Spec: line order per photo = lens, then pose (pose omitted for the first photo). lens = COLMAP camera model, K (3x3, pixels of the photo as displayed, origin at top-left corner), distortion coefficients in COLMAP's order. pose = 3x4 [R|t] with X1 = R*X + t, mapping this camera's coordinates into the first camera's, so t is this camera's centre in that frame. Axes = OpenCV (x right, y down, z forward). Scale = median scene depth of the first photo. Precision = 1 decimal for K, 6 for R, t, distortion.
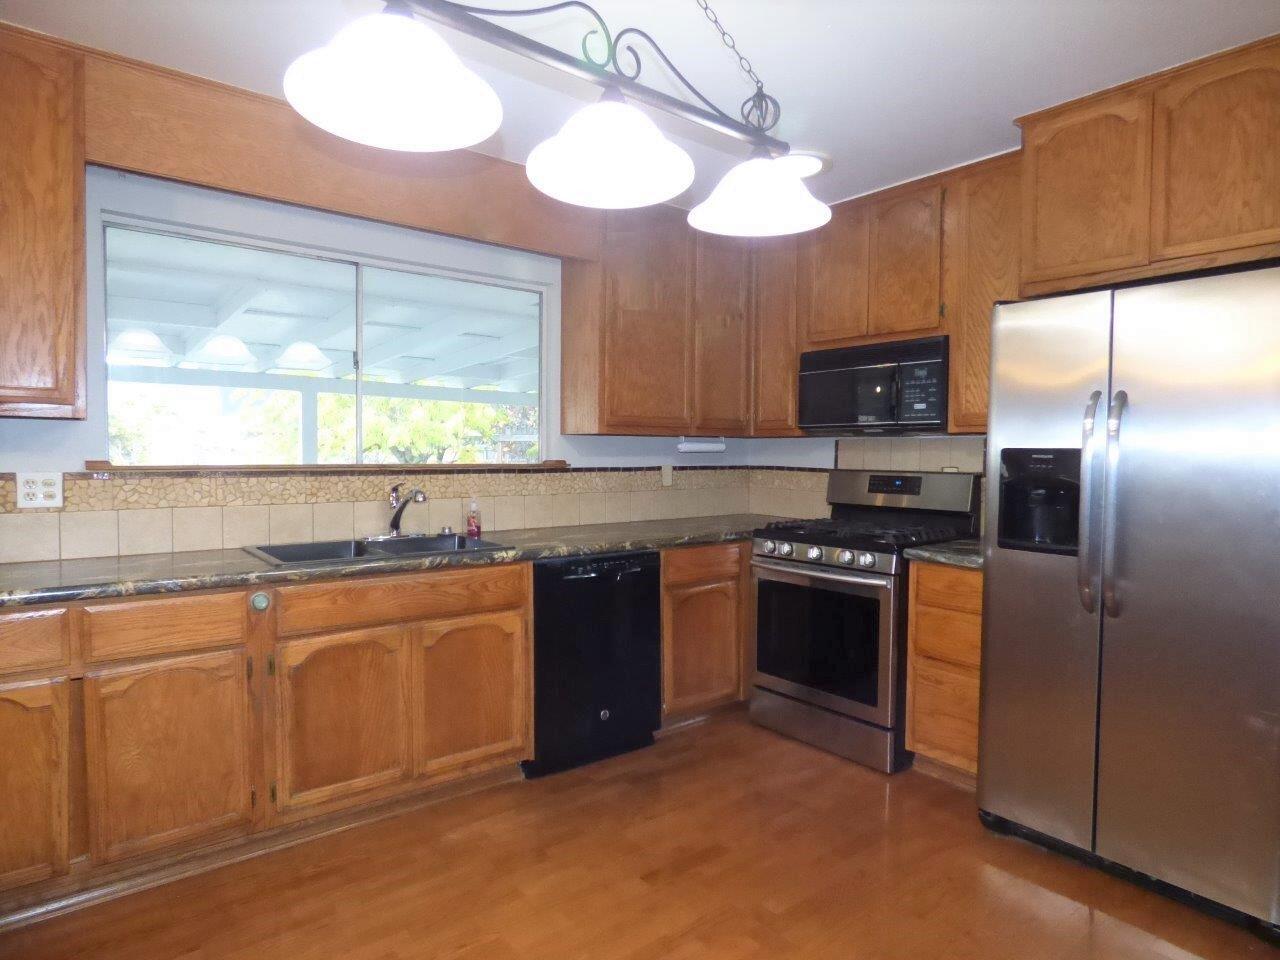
lens RADIAL K [[791.5, 0, 640.0], [0, 791.5, 480.0], [0, 0, 1]] dist [-0.003023, -0.001649]
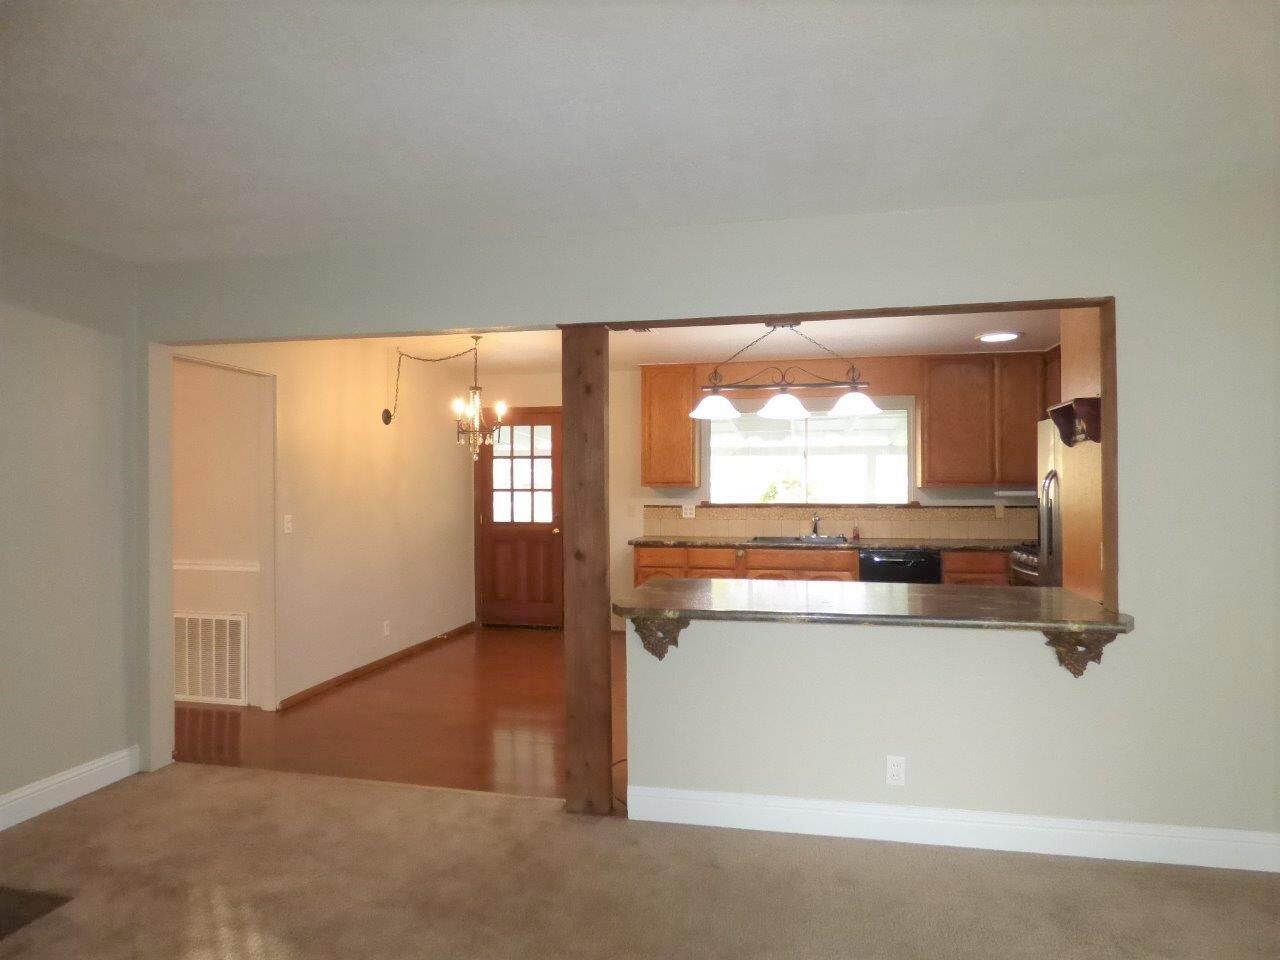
lens RADIAL K [[791.5, 0, 640.0], [0, 791.5, 480.0], [0, 0, 1]] dist [-0.003023, -0.001649]
pose [[0.637915, -0.013396, -0.769990, 1.190675], [-0.020191, 0.999214, -0.034111, 0.000135], [0.769842, 0.037306, 0.637144, -0.860180]]
